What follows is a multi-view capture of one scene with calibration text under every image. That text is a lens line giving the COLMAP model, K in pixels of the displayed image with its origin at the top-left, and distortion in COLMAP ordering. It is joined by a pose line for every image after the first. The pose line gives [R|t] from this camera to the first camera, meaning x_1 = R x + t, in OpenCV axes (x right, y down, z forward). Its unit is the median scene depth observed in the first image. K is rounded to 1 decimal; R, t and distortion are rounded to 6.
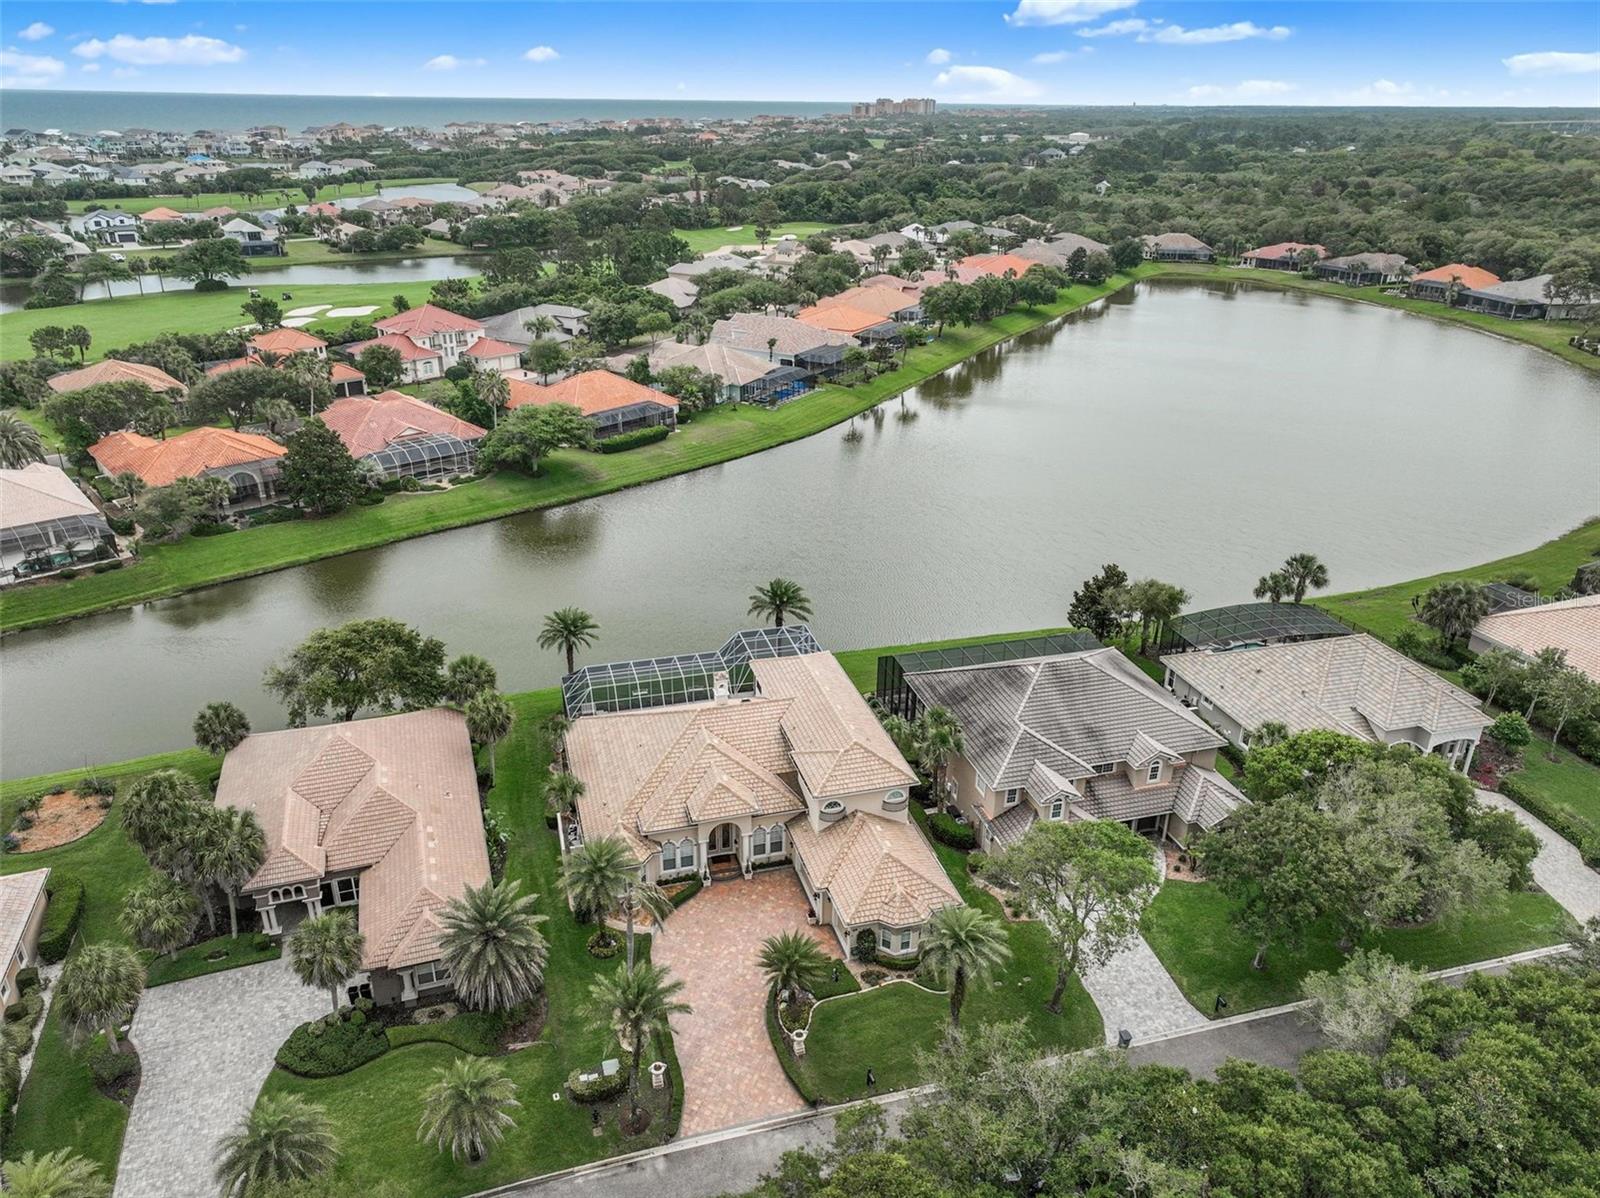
lens RADIAL K [[1127.0, 0, 800.0], [0, 1127.0, 599.0], [0, 0, 1]] dist [0.000327, 0.012904]
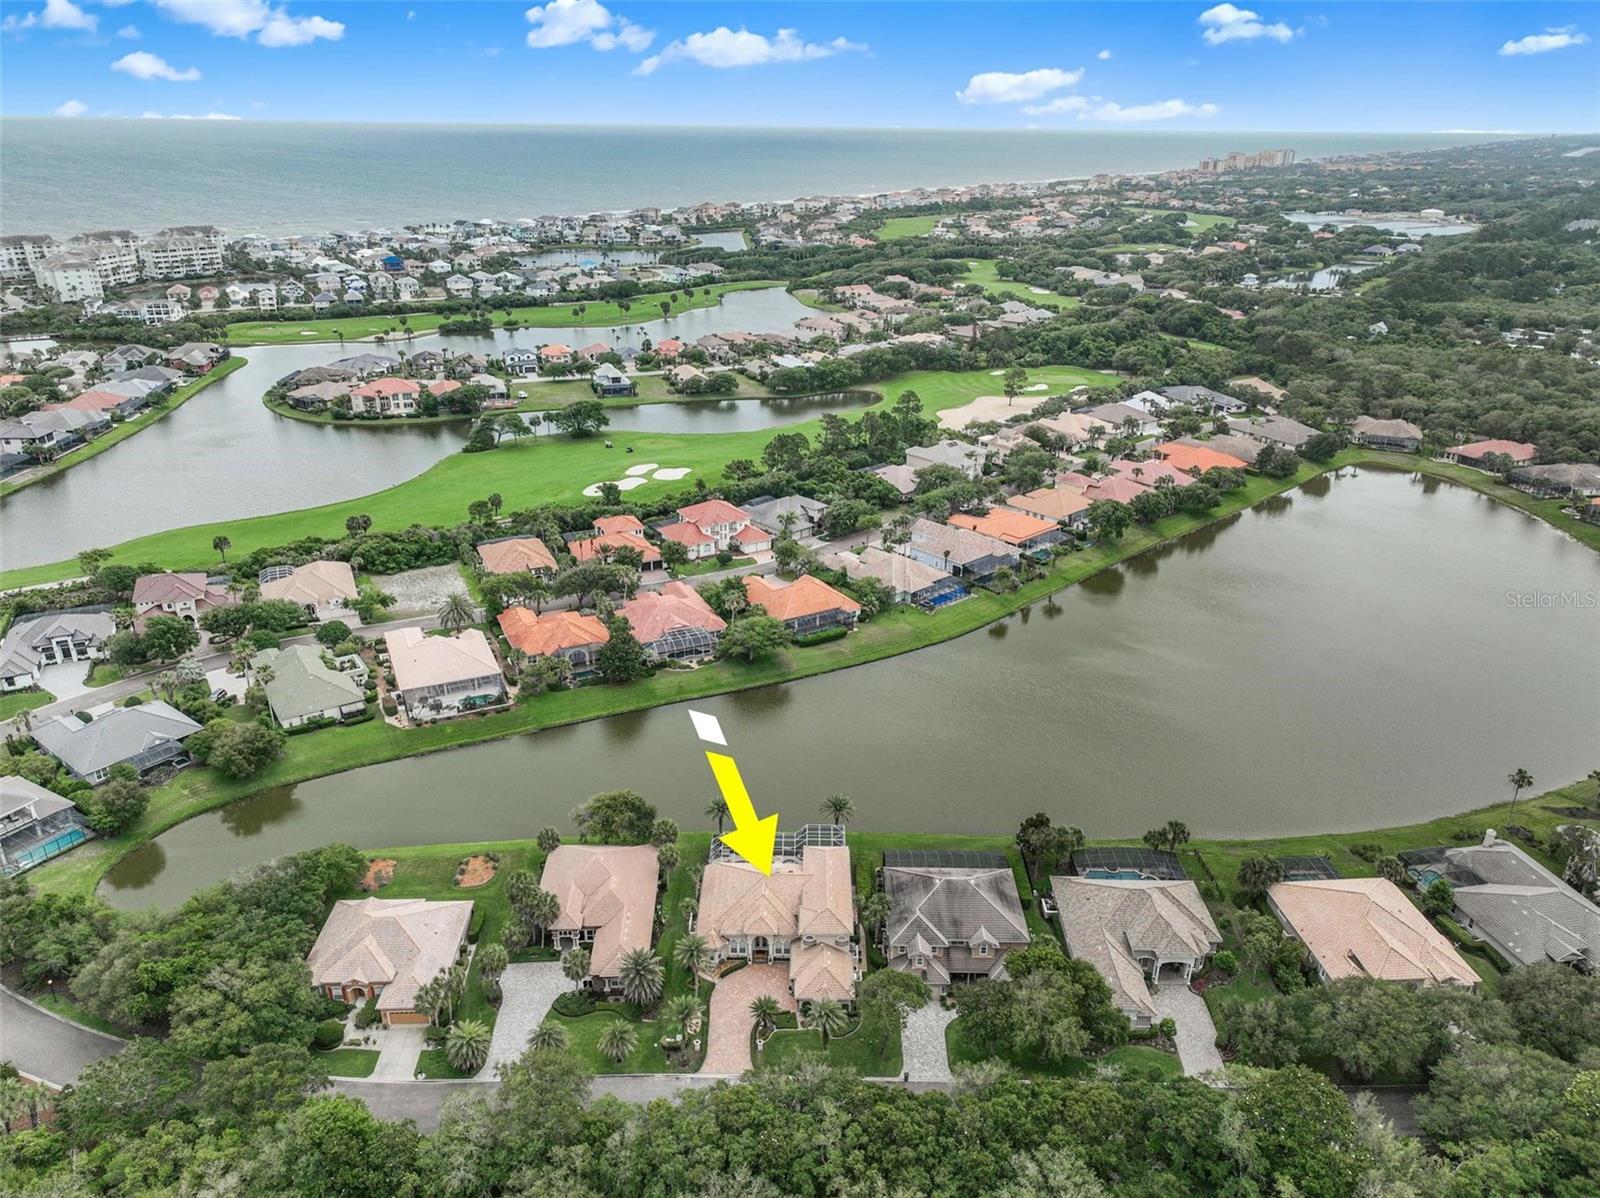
lens RADIAL K [[1127.0, 0, 800.0], [0, 1127.0, 599.0], [0, 0, 1]] dist [0.000327, 0.012904]
pose [[0.958064, 0.110801, -0.264266, 0.271172], [-0.115860, 0.993259, -0.003584, -0.235226], [0.262088, 0.034052, 0.964443, -0.564007]]
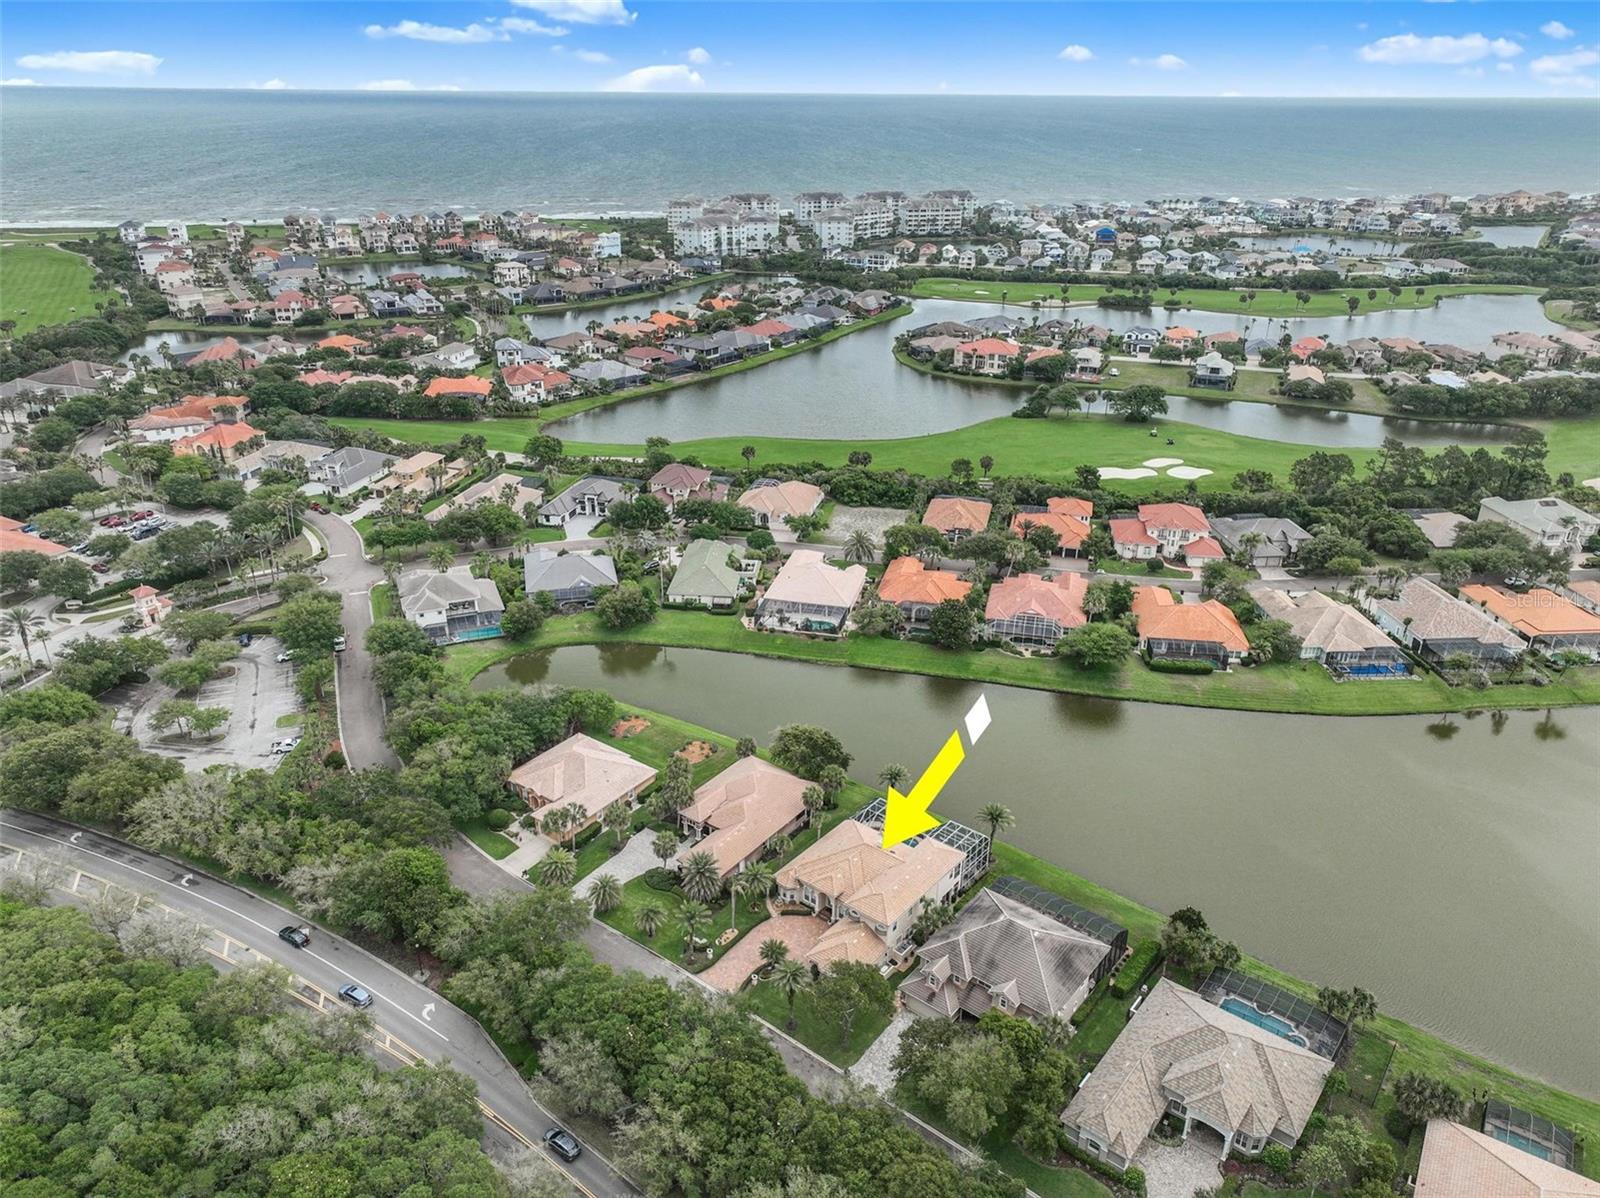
lens RADIAL K [[1127.0, 0, 800.0], [0, 1127.0, 599.0], [0, 0, 1]] dist [0.000327, 0.012904]
pose [[0.570642, 0.332802, -0.750740, 0.737754], [-0.333547, 0.929324, 0.158437, -0.357583], [0.750409, 0.159997, 0.641317, -0.272256]]
